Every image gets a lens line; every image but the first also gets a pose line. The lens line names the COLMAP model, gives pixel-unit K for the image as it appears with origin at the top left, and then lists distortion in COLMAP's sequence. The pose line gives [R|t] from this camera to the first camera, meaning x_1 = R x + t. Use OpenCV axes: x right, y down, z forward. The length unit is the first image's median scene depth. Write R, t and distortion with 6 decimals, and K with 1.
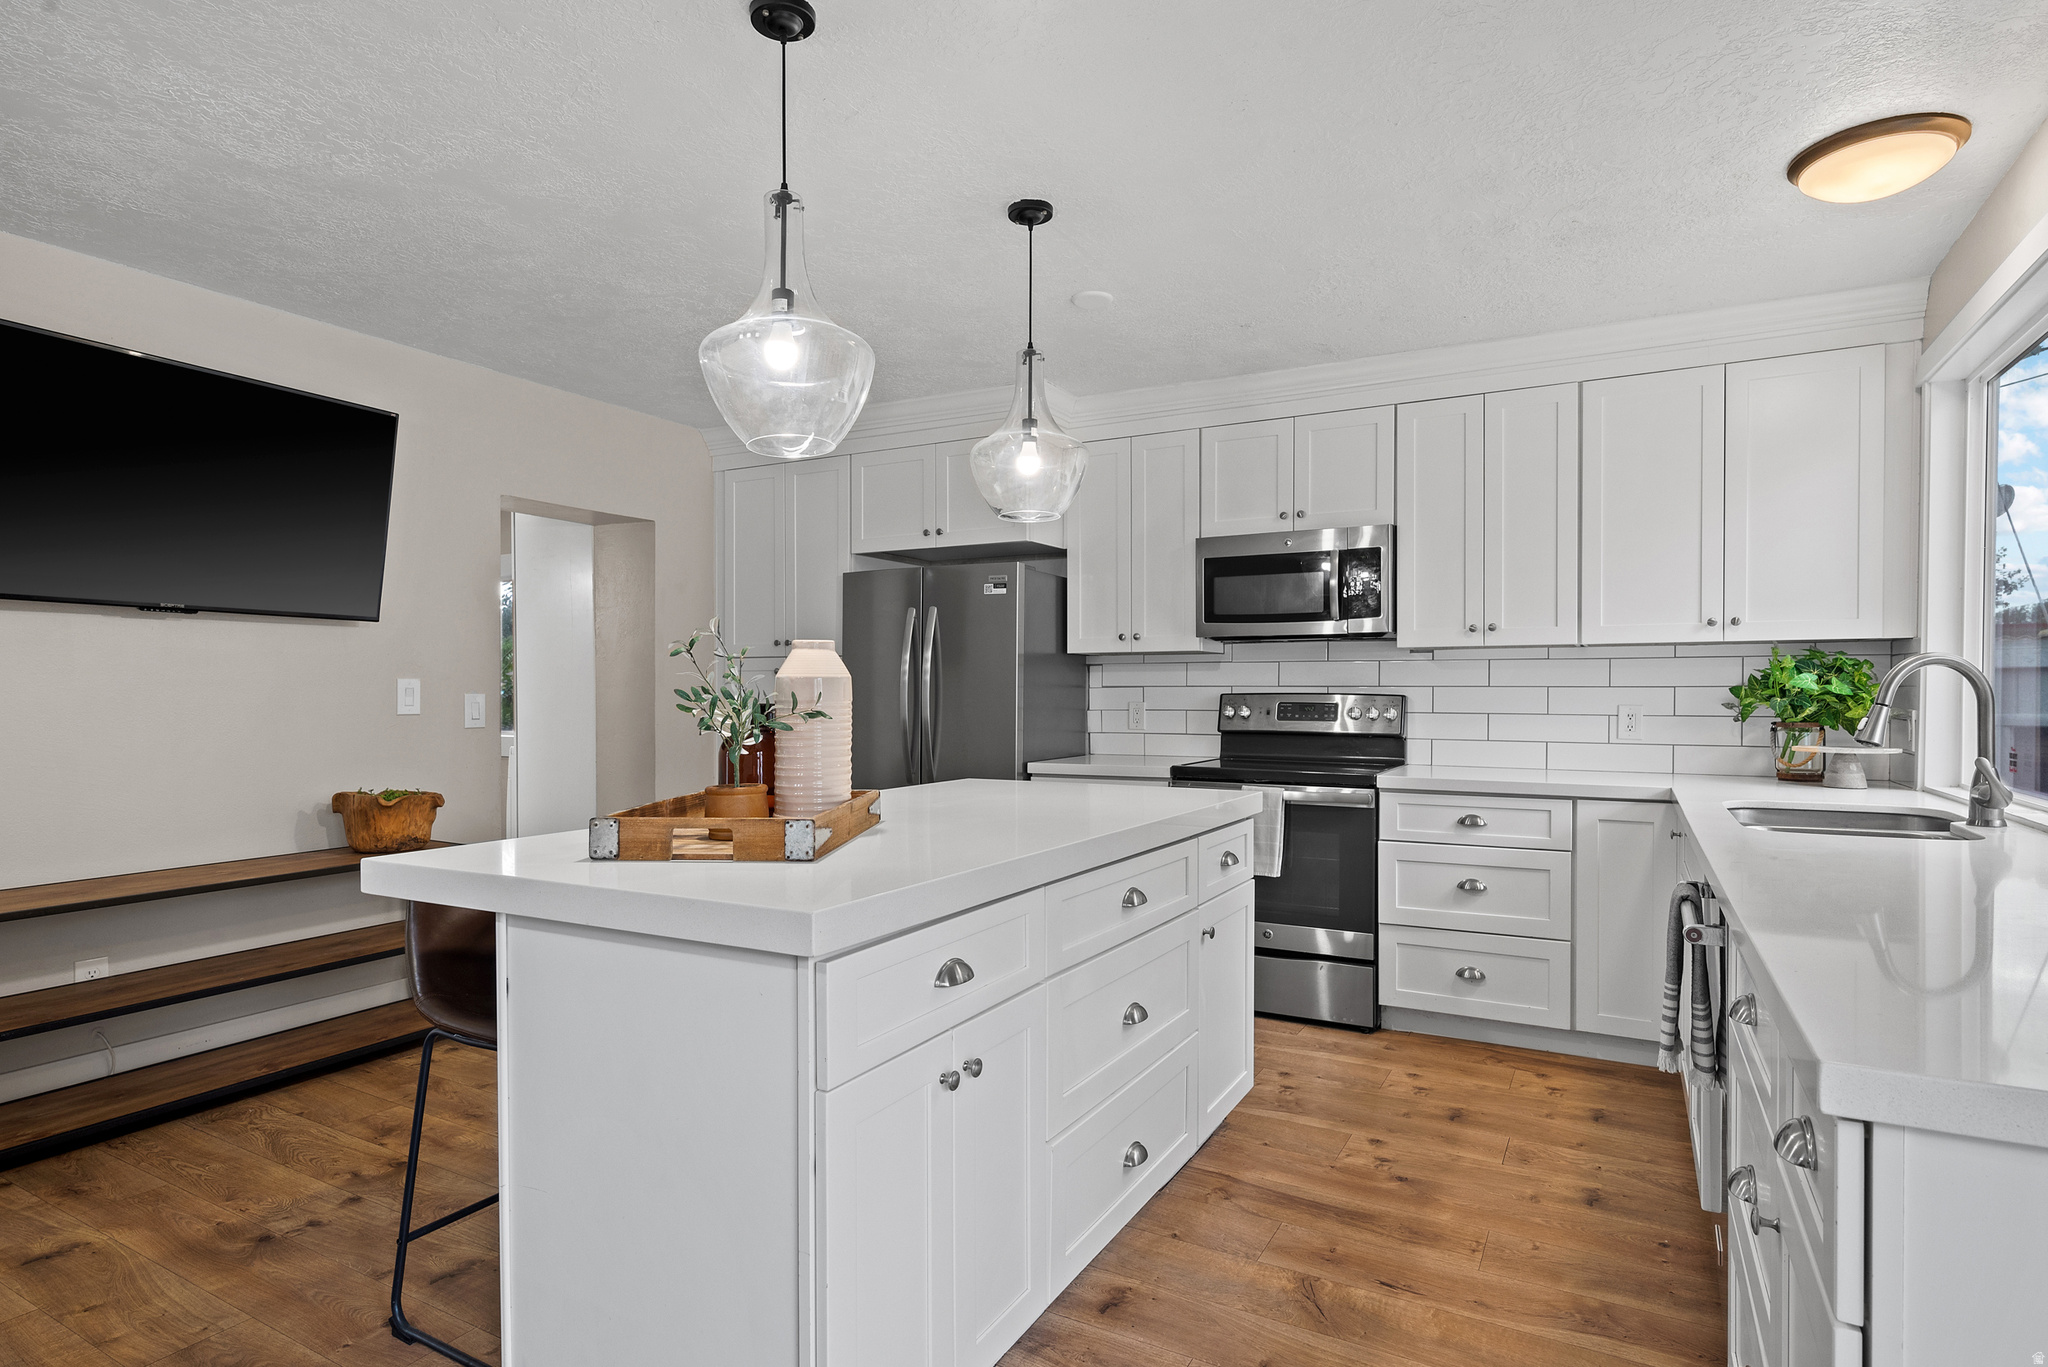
lens RADIAL K [[1026.3, 0, 1007.5], [0, 1026.3, 699.1], [0, 0, 1]] dist [-0.002164, -0.000010]
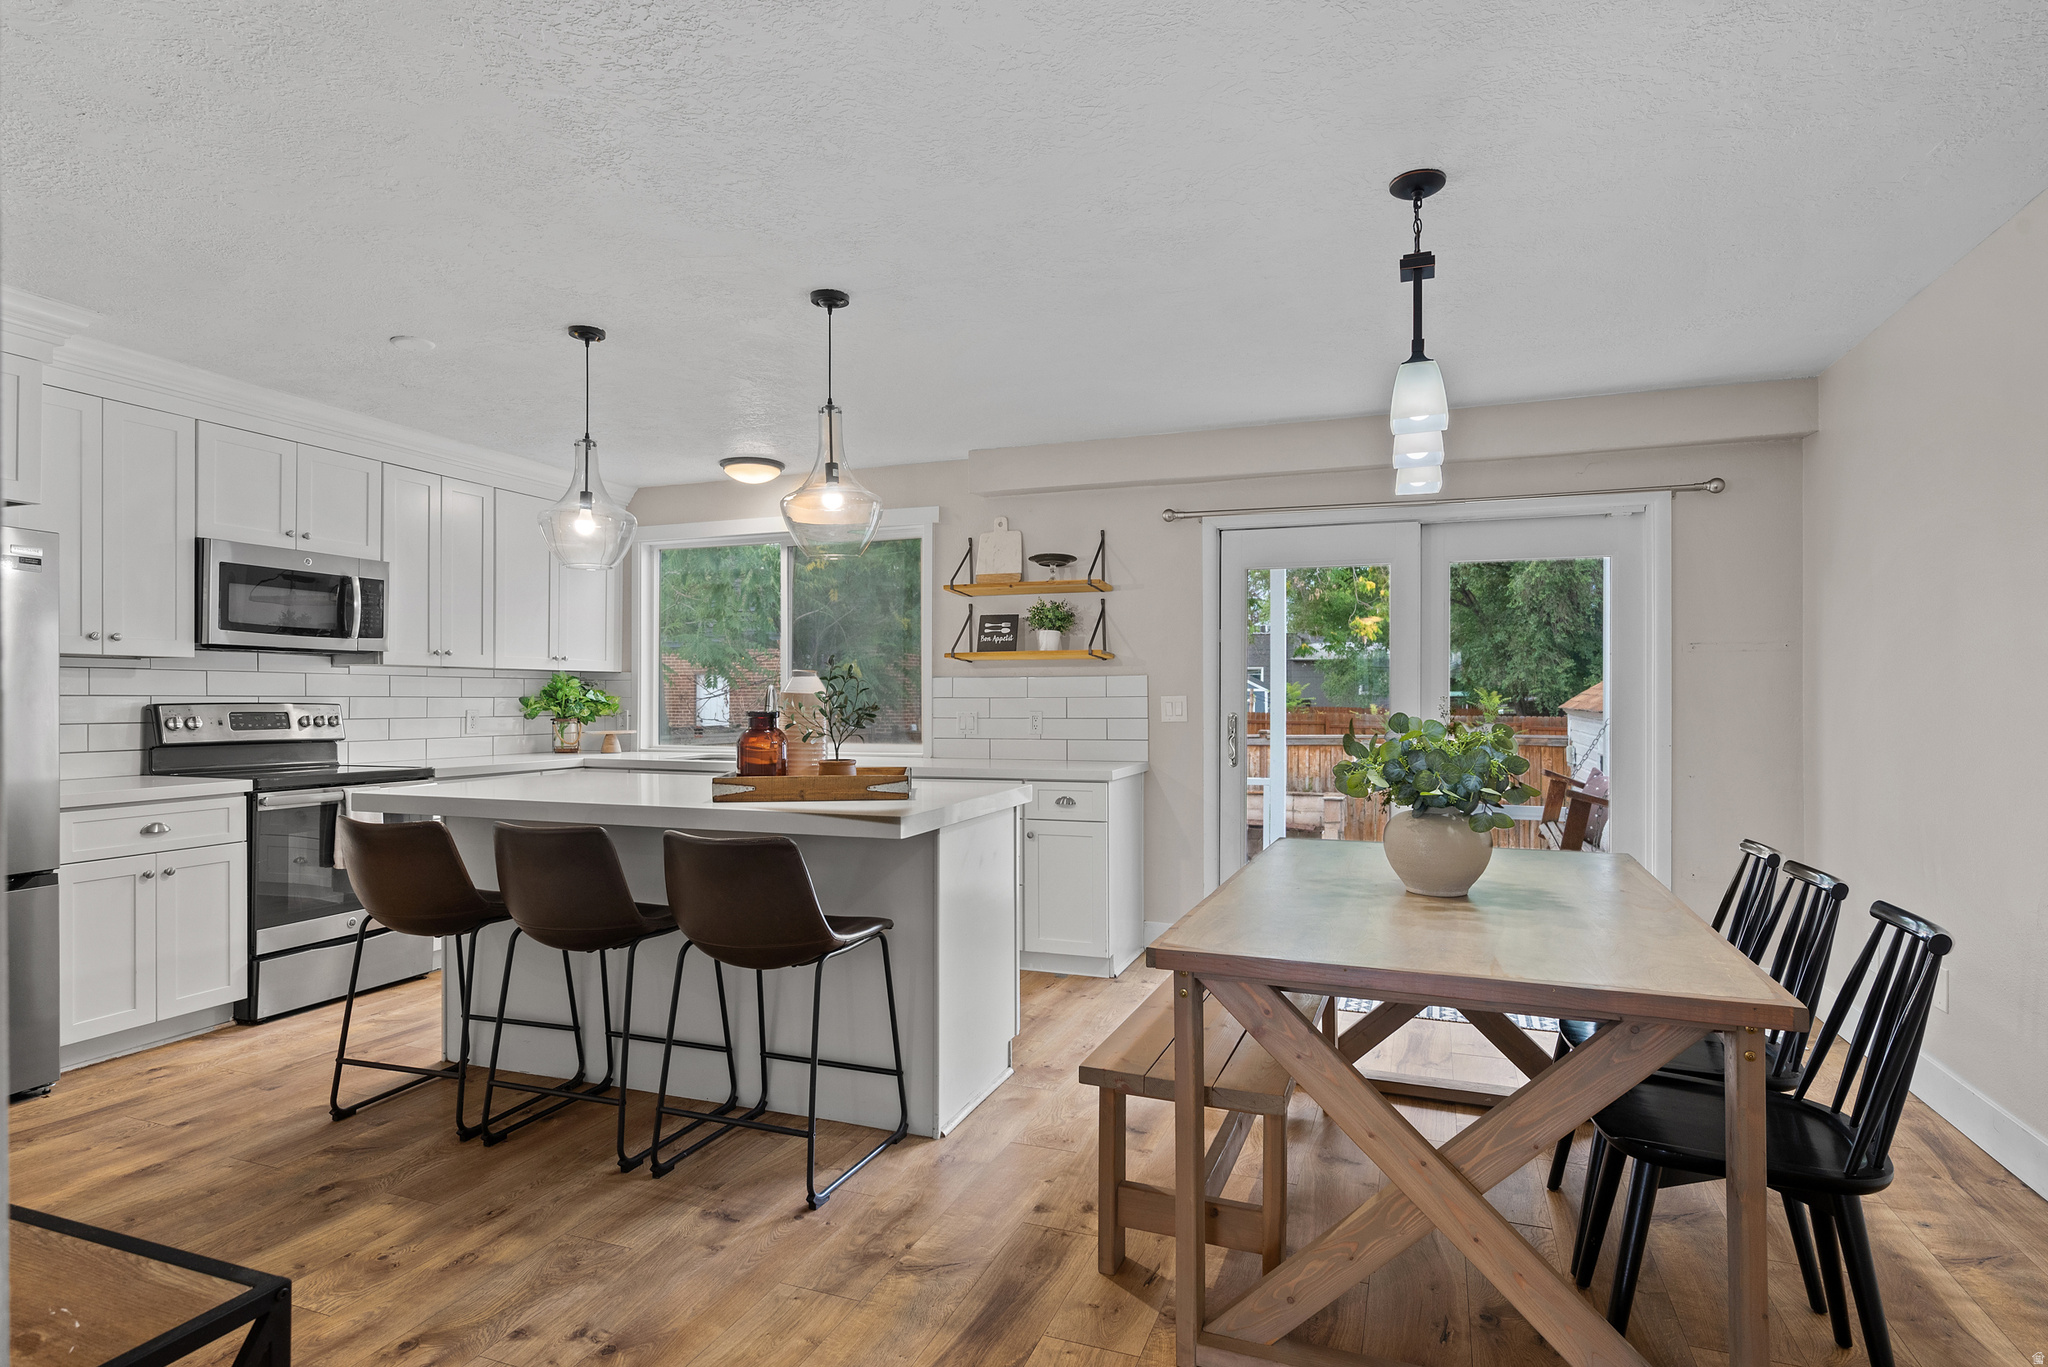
lens RADIAL K [[1026.3, 0, 1020.0], [0, 1026.3, 689.8], [0, 0, 1]] dist [-0.002164, -0.000010]
pose [[-0.165729, 0.009567, 0.986125, -0.884378], [0.006345, 0.999943, -0.008634, -0.005497], [-0.986151, 0.004826, -0.165780, 0.436847]]
